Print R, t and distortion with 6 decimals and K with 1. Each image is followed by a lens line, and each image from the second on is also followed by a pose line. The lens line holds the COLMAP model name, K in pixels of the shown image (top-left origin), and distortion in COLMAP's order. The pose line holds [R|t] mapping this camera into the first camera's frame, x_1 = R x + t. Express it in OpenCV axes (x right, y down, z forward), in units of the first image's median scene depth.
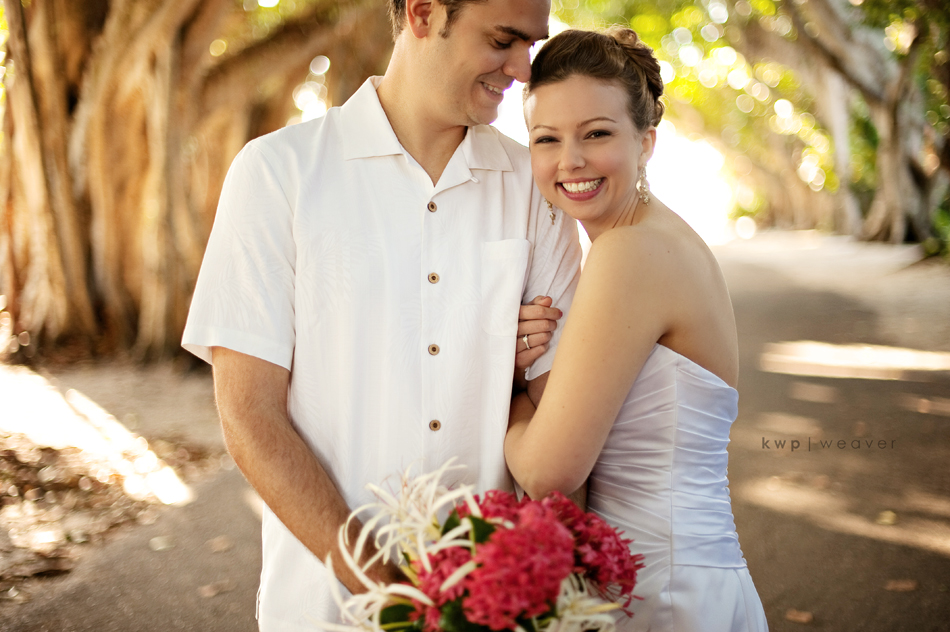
lens RADIAL K [[1418.8, 0, 475.0], [0, 1418.8, 316.0], [0, 0, 1]] dist [-0.138516, 0.092693]
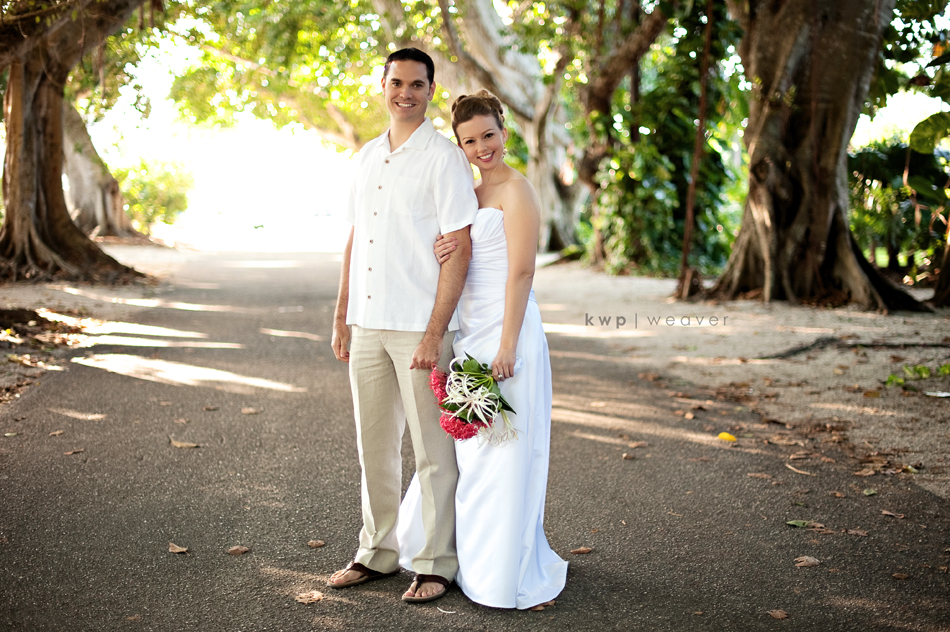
lens RADIAL K [[1418.8, 0, 475.0], [0, 1418.8, 316.0], [0, 0, 1]] dist [-0.138516, 0.092693]
pose [[0.970221, 0.006695, 0.242128, -0.052186], [-0.005332, 0.999966, -0.006283, 0.024878], [-0.242162, 0.004805, 0.970224, -0.181501]]
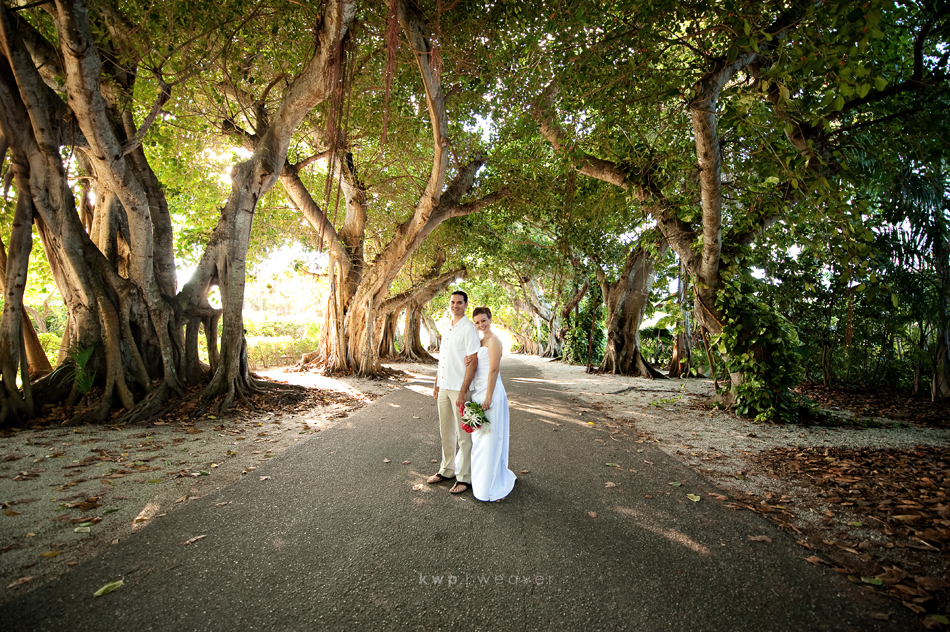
lens RADIAL K [[376.2, 0, 475.0], [0, 376.2, 316.0], [0, 0, 1]] dist [-0.005120, -0.000181]
pose [[0.995984, 0.044489, 0.077695, 0.003084], [-0.032152, 0.987646, -0.153364, 0.016147], [-0.083558, 0.150250, 0.985111, -0.108726]]
